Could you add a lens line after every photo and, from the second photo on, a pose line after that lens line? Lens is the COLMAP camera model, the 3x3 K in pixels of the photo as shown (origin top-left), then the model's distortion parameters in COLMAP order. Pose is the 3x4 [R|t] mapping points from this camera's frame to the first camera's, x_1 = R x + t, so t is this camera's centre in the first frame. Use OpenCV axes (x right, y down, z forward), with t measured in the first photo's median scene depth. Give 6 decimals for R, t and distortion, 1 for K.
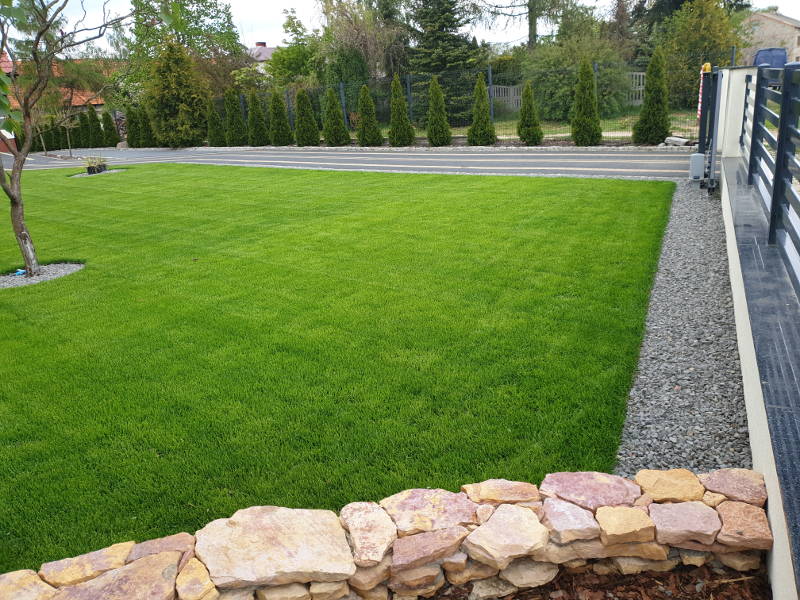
lens RADIAL K [[622.8, 0, 401.9], [0, 622.8, 303.9], [0, 0, 1]] dist [0.012731, -0.001498]
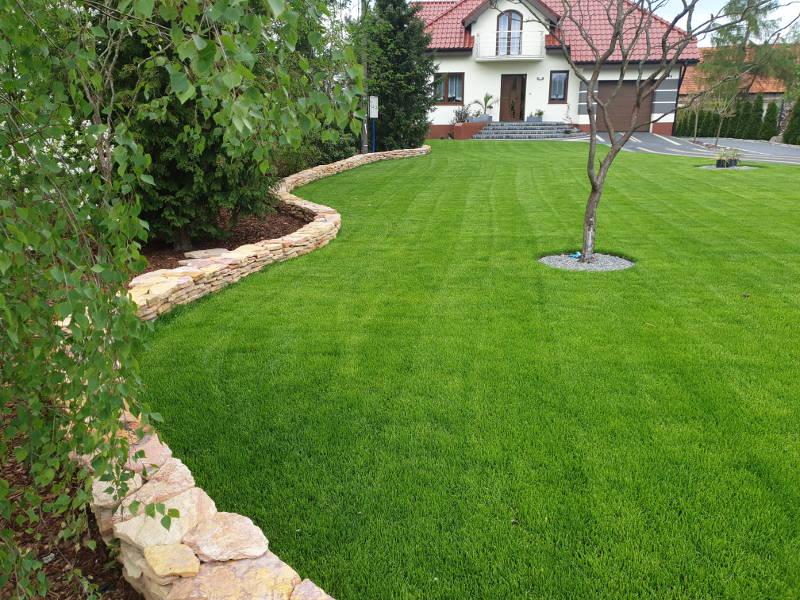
lens RADIAL K [[622.8, 0, 402.3], [0, 622.8, 300.1], [0, 0, 1]] dist [0.012731, -0.001498]
pose [[0.567580, 0.310835, -0.762388, 0.014783], [-0.298666, 0.940651, 0.161165, -0.024314], [0.767237, 0.136225, 0.626730, 0.056265]]
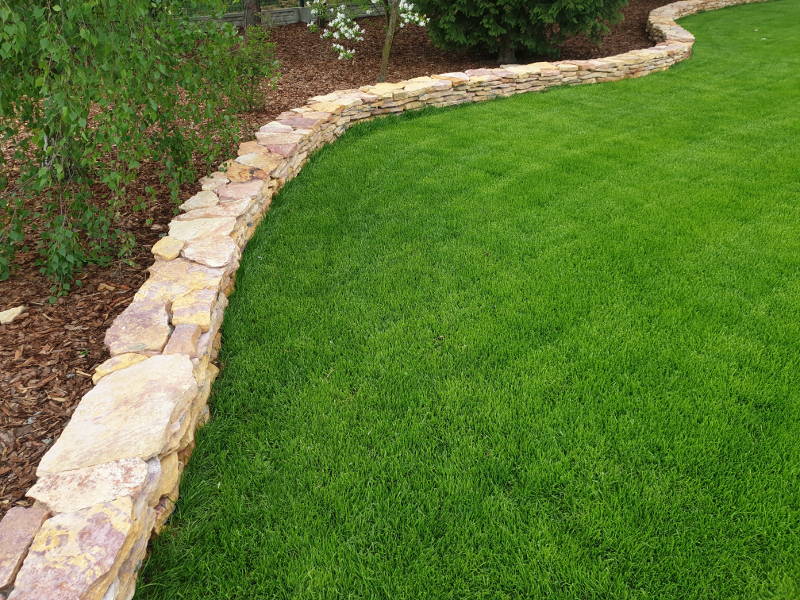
lens RADIAL K [[622.8, 0, 401.8], [0, 622.8, 295.6], [0, 0, 1]] dist [0.012731, -0.001498]
pose [[-0.129026, 0.570988, -0.810756, 0.052164], [-0.294671, 0.758582, 0.581139, -0.053554], [0.946848, 0.313888, 0.070377, 0.162106]]
